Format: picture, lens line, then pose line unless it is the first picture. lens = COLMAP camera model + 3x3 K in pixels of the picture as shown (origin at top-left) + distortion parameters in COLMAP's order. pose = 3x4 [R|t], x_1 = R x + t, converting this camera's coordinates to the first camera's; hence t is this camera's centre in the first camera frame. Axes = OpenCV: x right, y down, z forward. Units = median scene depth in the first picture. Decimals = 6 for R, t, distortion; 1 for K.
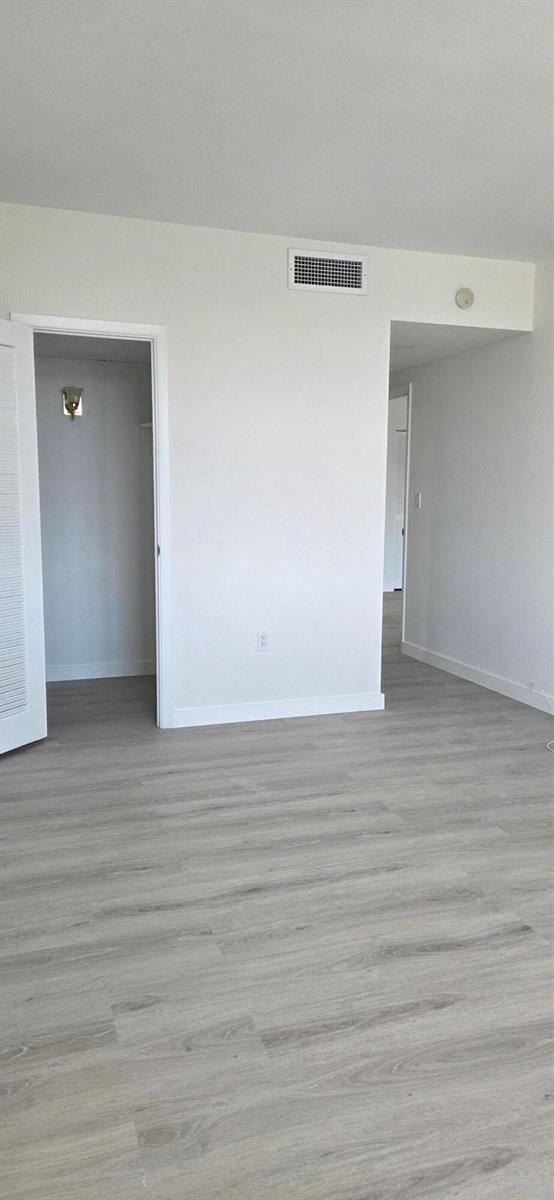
lens RADIAL K [[806.8, 0, 277.1], [0, 806.8, 593.1], [0, 0, 1]] dist [0.066393, -0.063020]
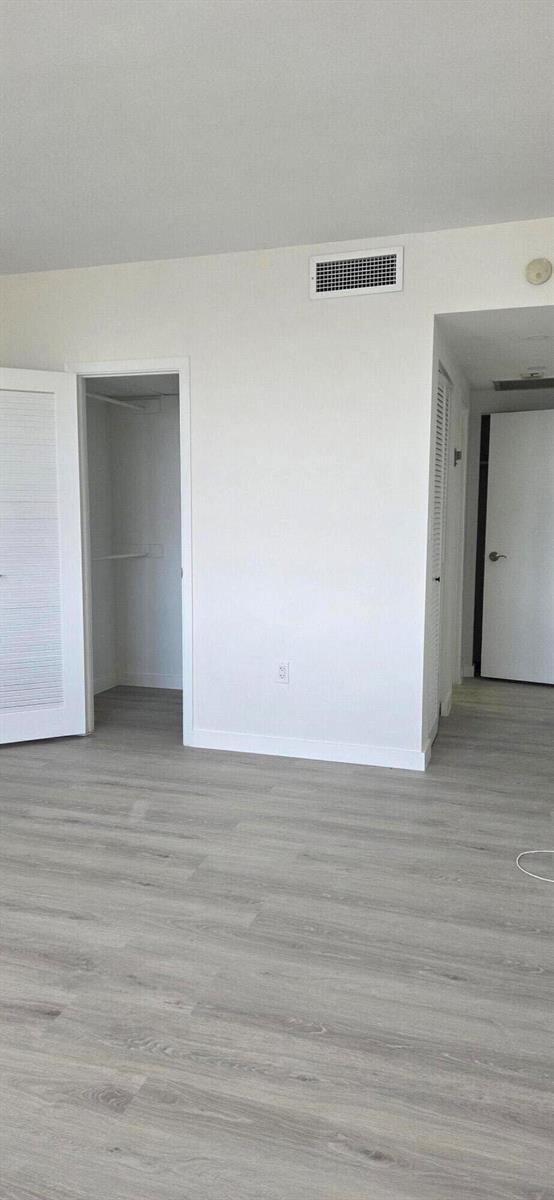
lens RADIAL K [[806.8, 0, 273.4], [0, 806.8, 603.4], [0, 0, 1]] dist [0.066393, -0.063020]
pose [[0.795810, 0.063050, -0.602255, 0.620515], [-0.073444, 0.997272, 0.007358, -0.032641], [0.601076, 0.038377, 0.798270, 0.265203]]
